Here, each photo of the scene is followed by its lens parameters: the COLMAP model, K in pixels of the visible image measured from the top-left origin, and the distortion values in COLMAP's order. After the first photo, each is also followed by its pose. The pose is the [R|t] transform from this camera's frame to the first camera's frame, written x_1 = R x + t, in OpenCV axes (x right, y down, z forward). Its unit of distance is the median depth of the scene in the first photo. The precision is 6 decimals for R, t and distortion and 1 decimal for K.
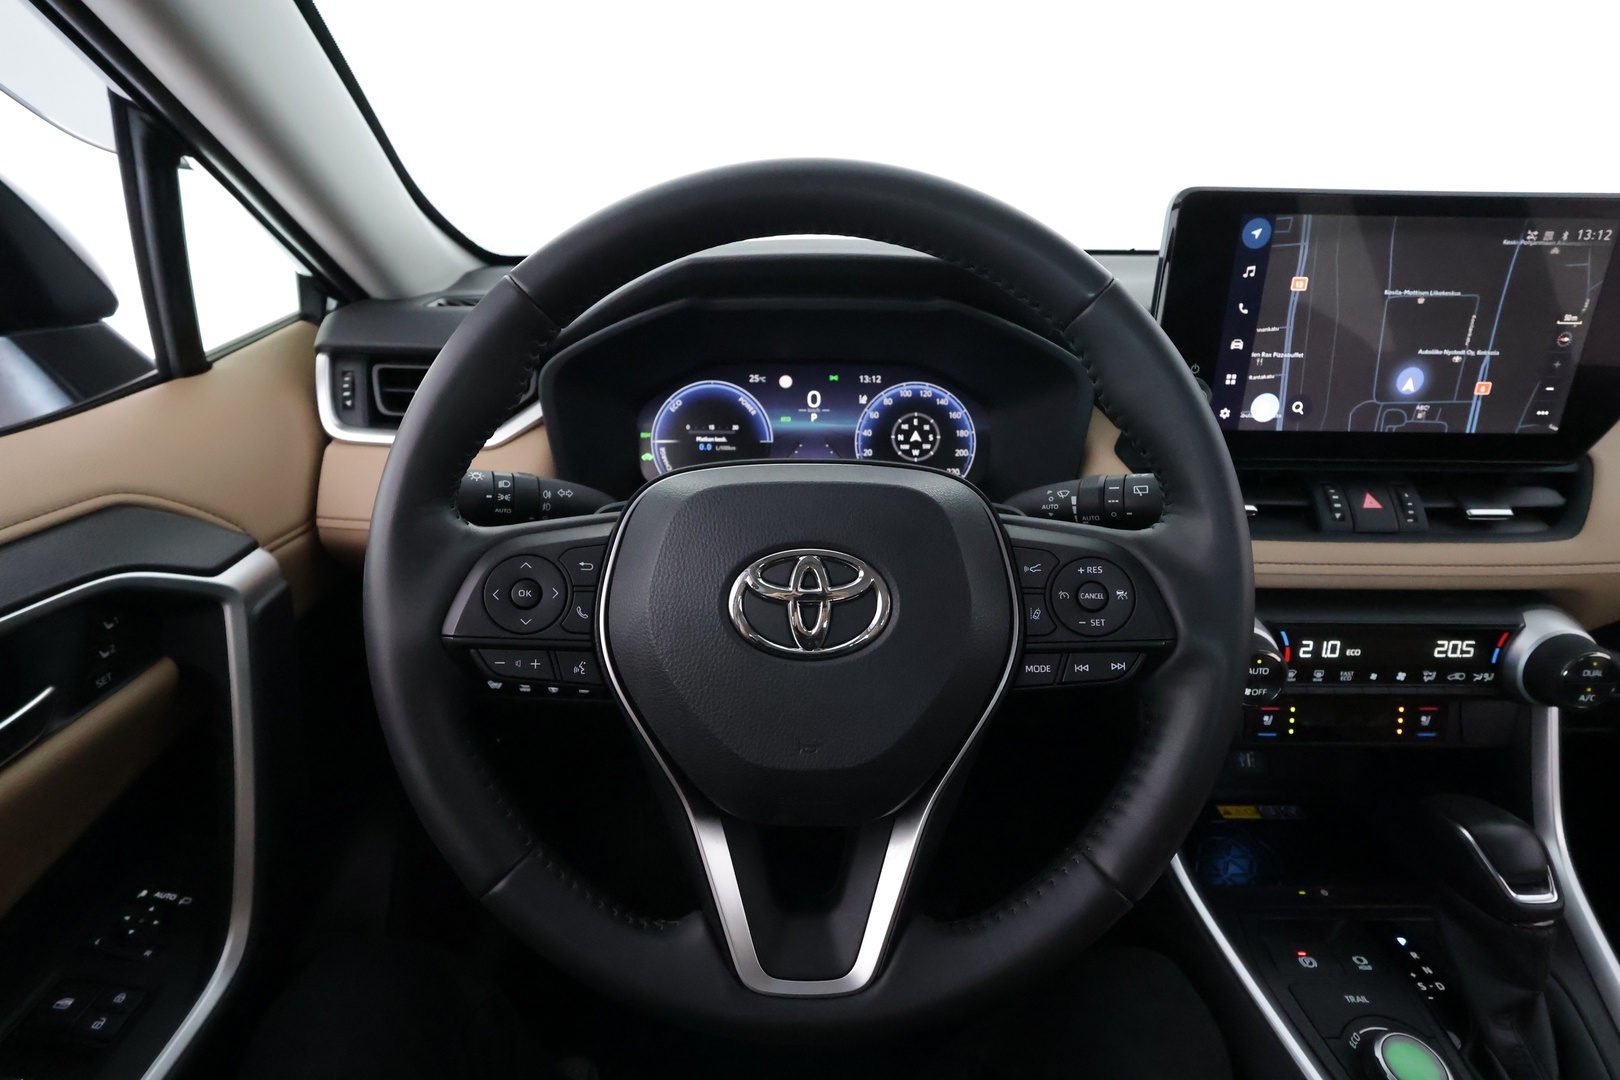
lens RADIAL K [[818.7, 0, 805.5], [0, 818.7, 542.0], [0, 0, 1]] dist [-0.000269, 0.000007]
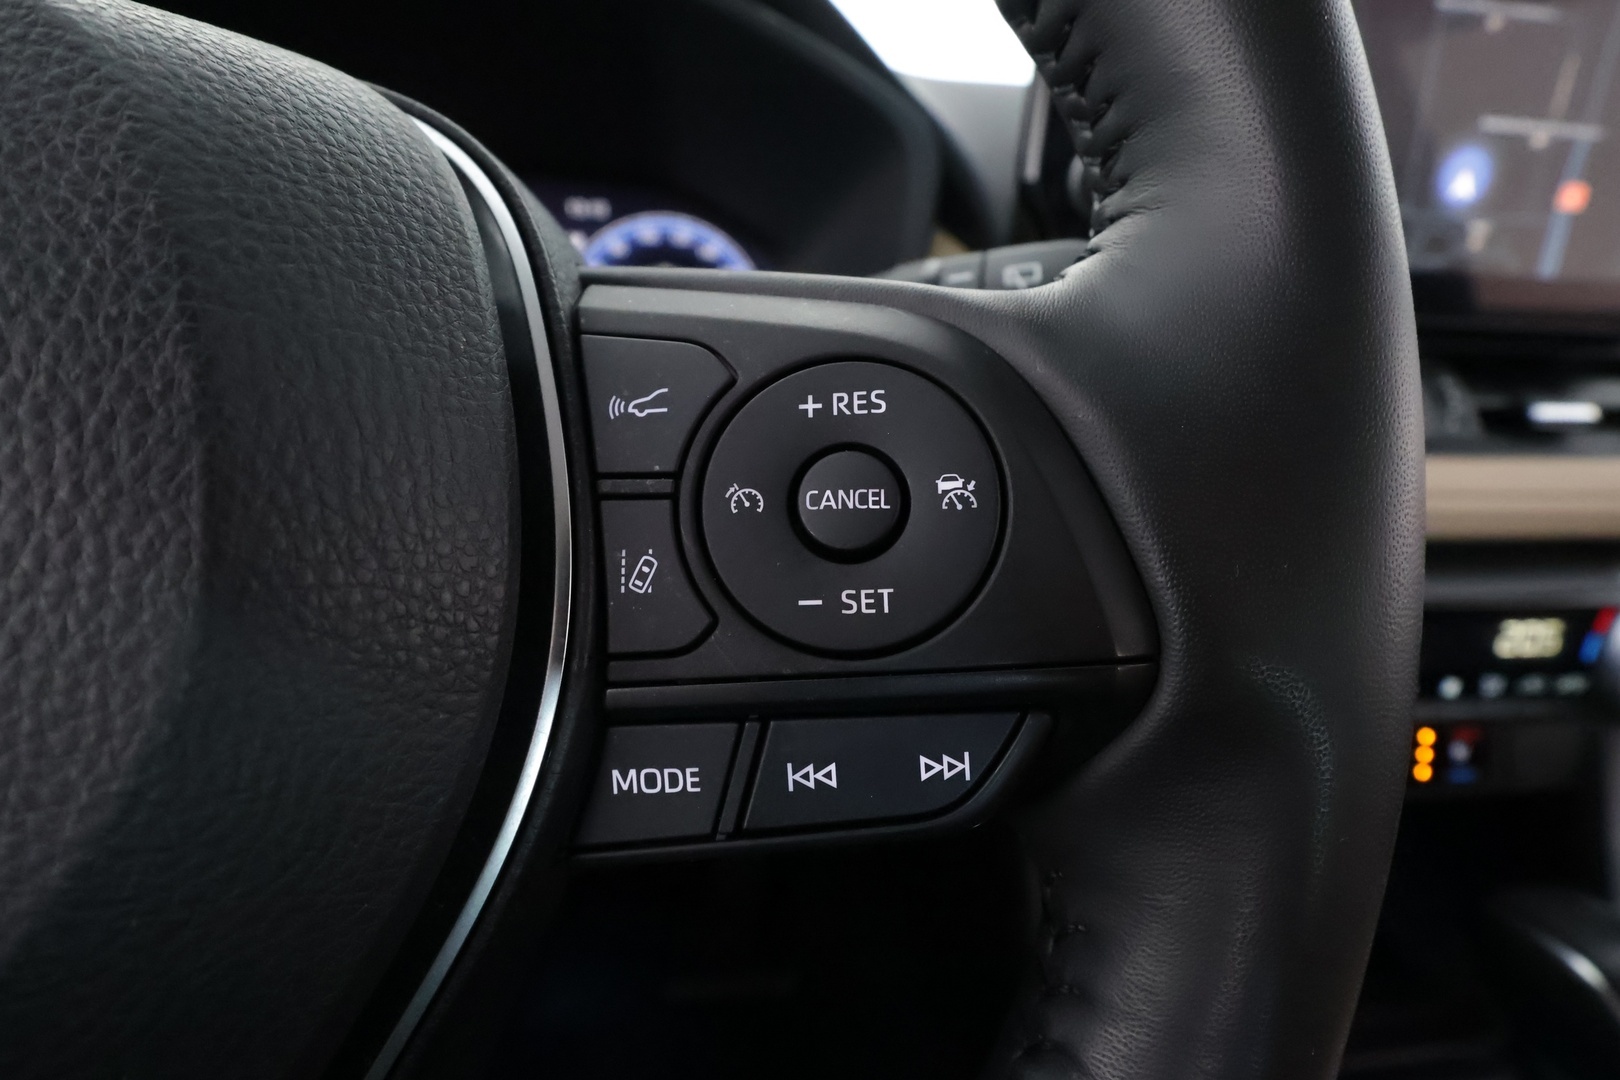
lens RADIAL K [[818.7, 0, 813.7], [0, 818.7, 537.5], [0, 0, 1]] dist [-0.000269, 0.000007]
pose [[0.990248, -0.009799, 0.138968, 0.298171], [0.009365, 0.999949, 0.003776, 0.075824], [-0.138998, -0.002438, 0.990290, 0.731124]]
